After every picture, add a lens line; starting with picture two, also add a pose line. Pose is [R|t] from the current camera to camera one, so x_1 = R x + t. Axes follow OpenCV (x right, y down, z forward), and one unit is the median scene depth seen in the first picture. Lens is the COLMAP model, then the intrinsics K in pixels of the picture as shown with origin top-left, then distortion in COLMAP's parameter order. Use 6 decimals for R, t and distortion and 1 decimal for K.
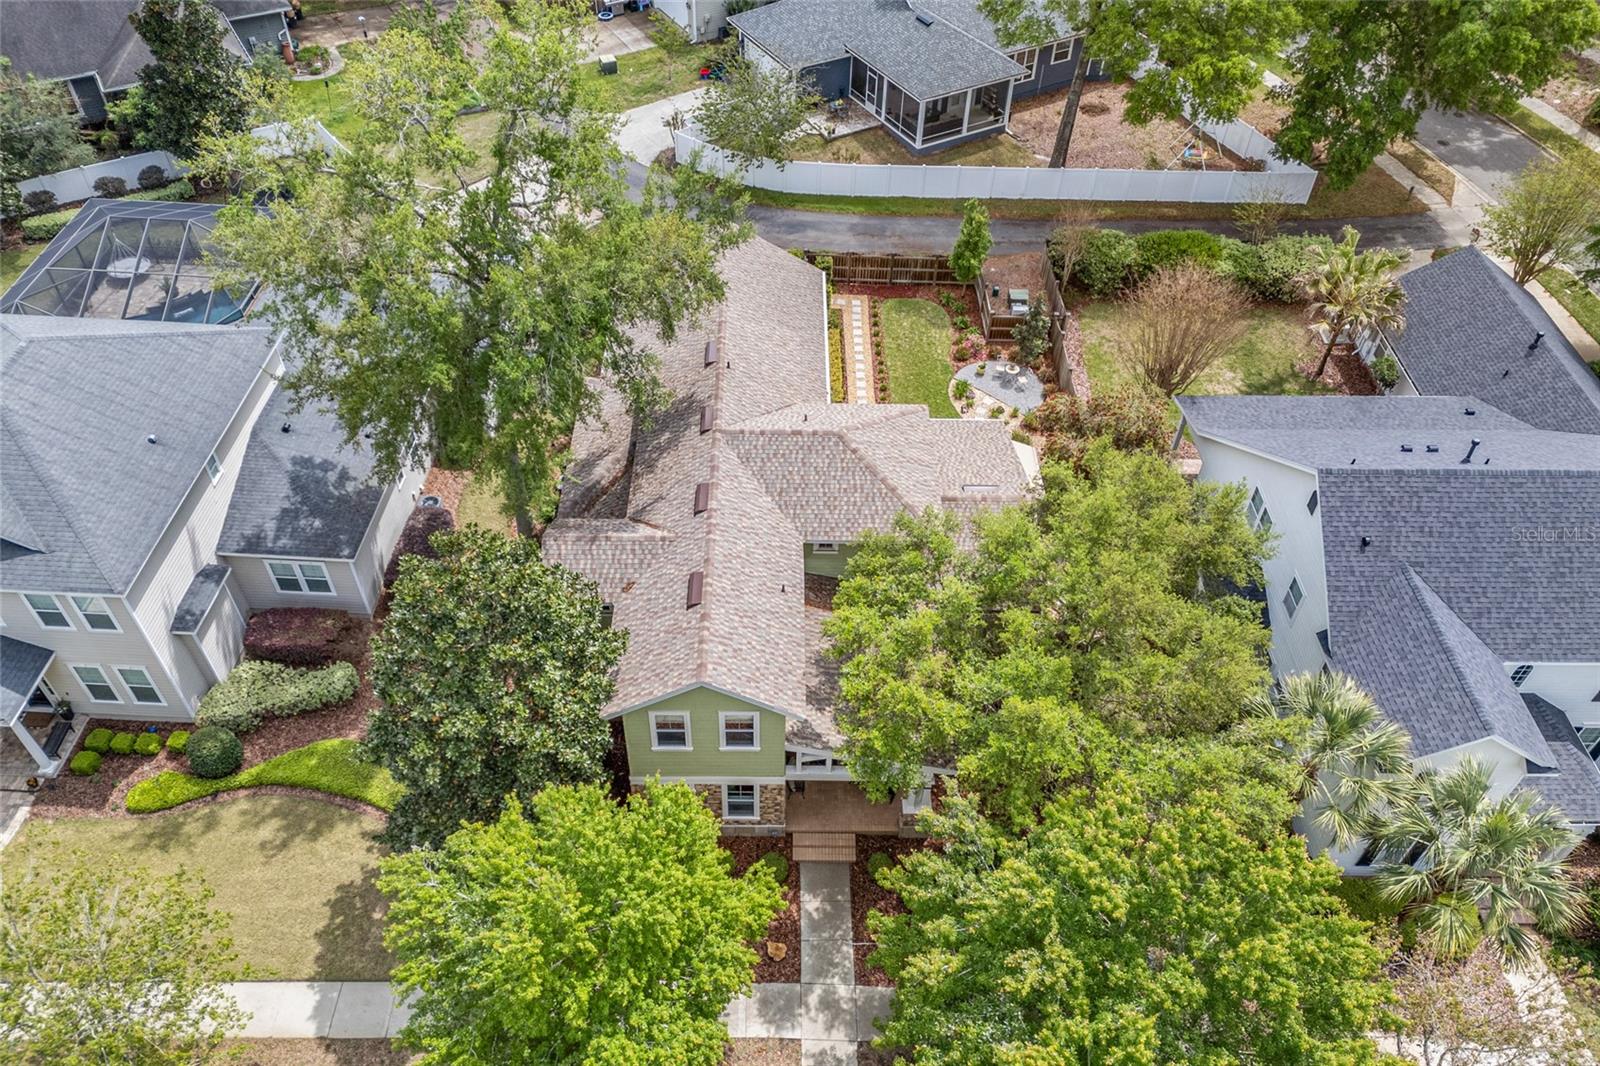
lens RADIAL K [[1177.7, 0, 800.0], [0, 1177.7, 533.0], [0, 0, 1]] dist [0.068889, -0.086923]
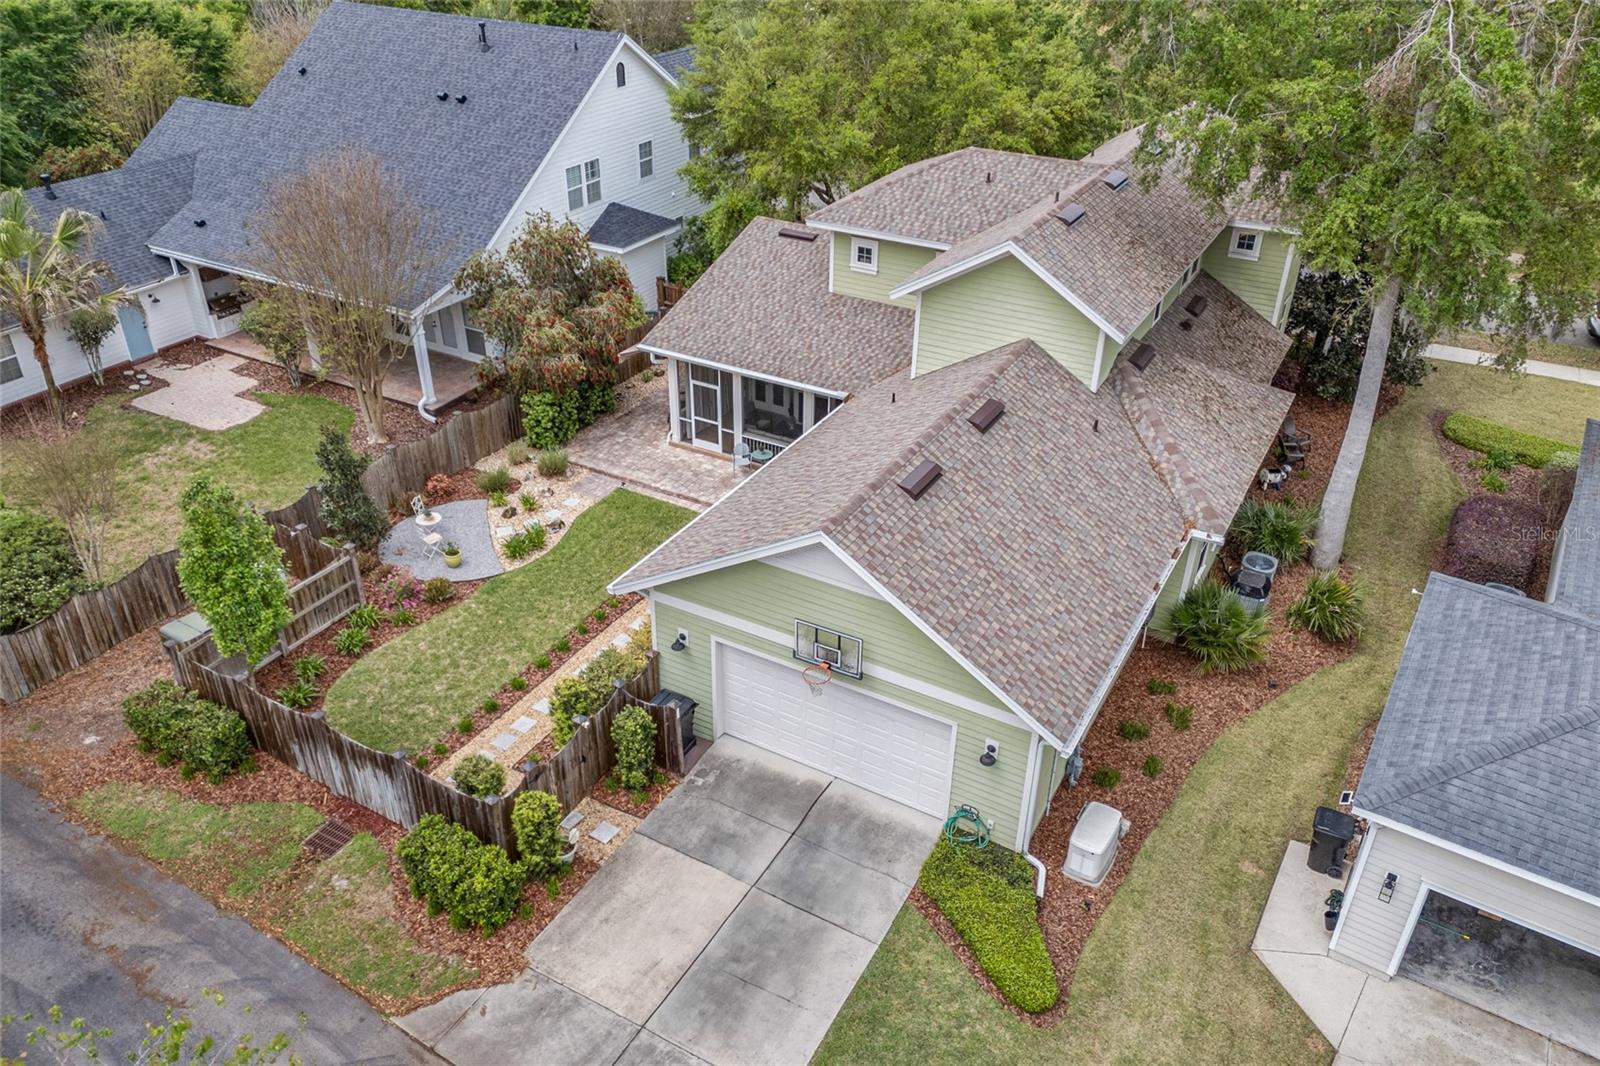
lens RADIAL K [[1177.7, 0, 800.0], [0, 1177.7, 533.0], [0, 0, 1]] dist [0.068889, -0.086923]
pose [[-0.868188, -0.285756, 0.405700, -0.174915], [0.330193, 0.277635, 0.902159, -0.495006], [-0.370434, 0.917204, -0.146685, 0.857130]]
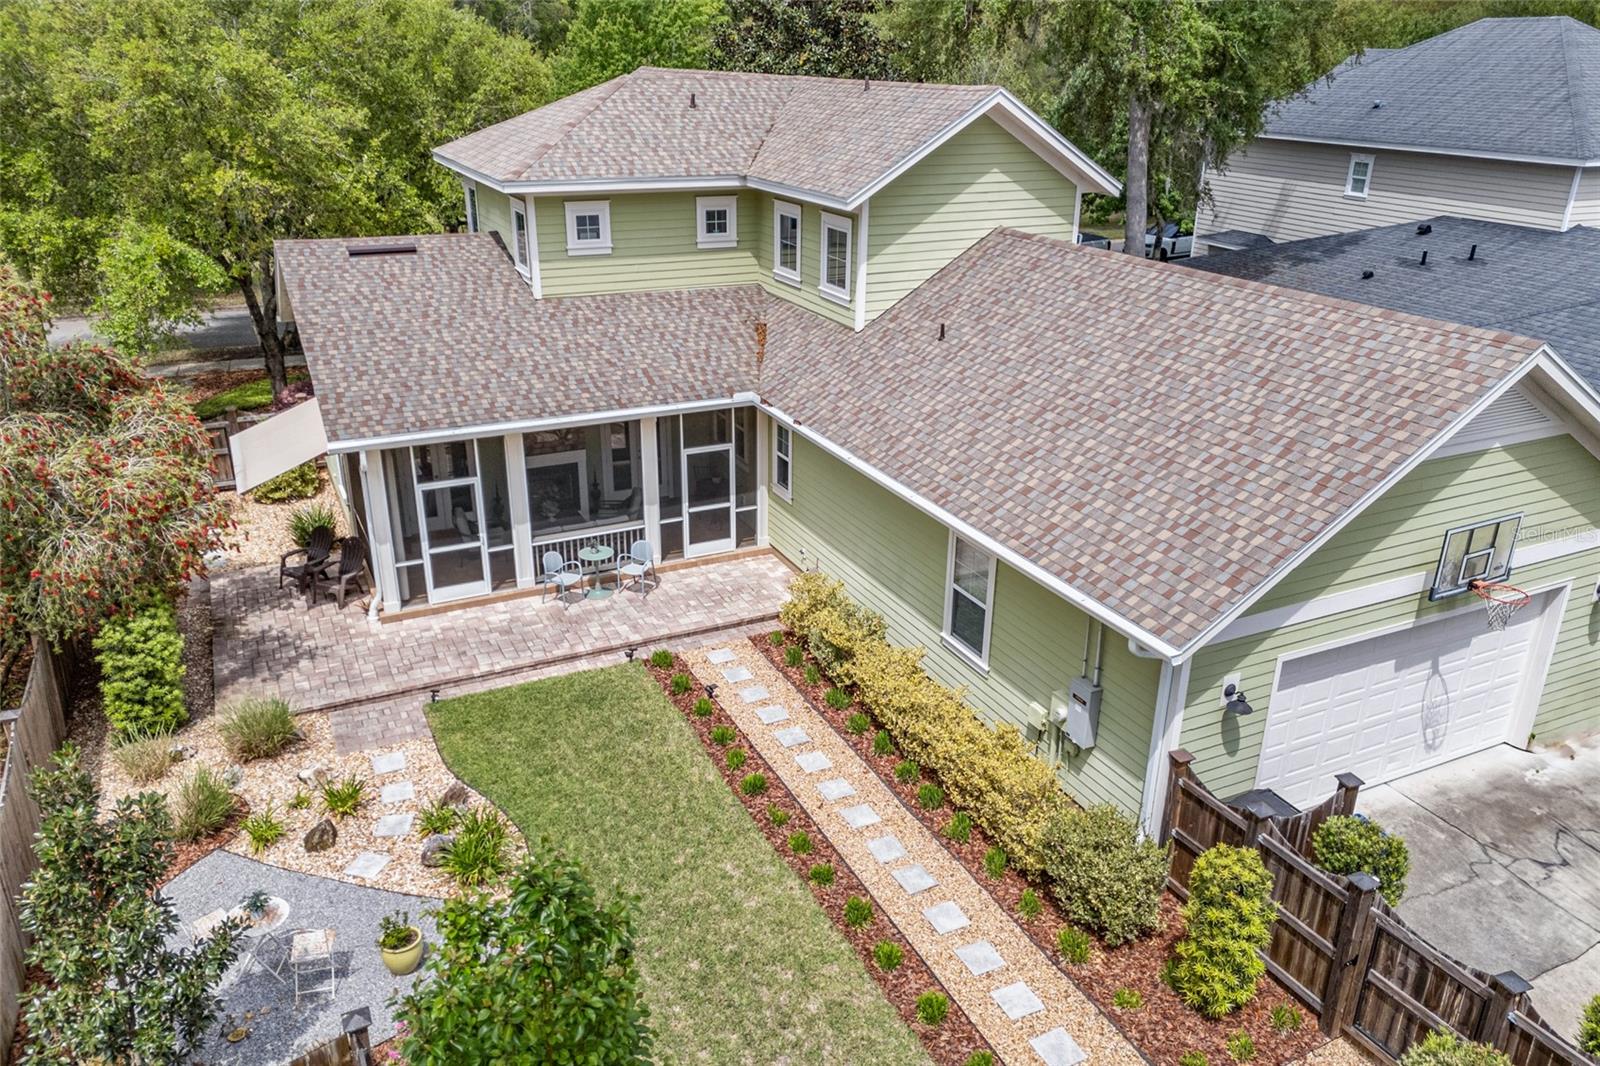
lens RADIAL K [[1177.7, 0, 800.0], [0, 1177.7, 533.0], [0, 0, 1]] dist [0.068889, -0.086923]
pose [[-0.900418, 0.129703, -0.415241, 0.143687], [-0.334859, 0.402675, 0.851893, -0.331353], [0.277700, 0.906107, -0.319144, 0.866894]]
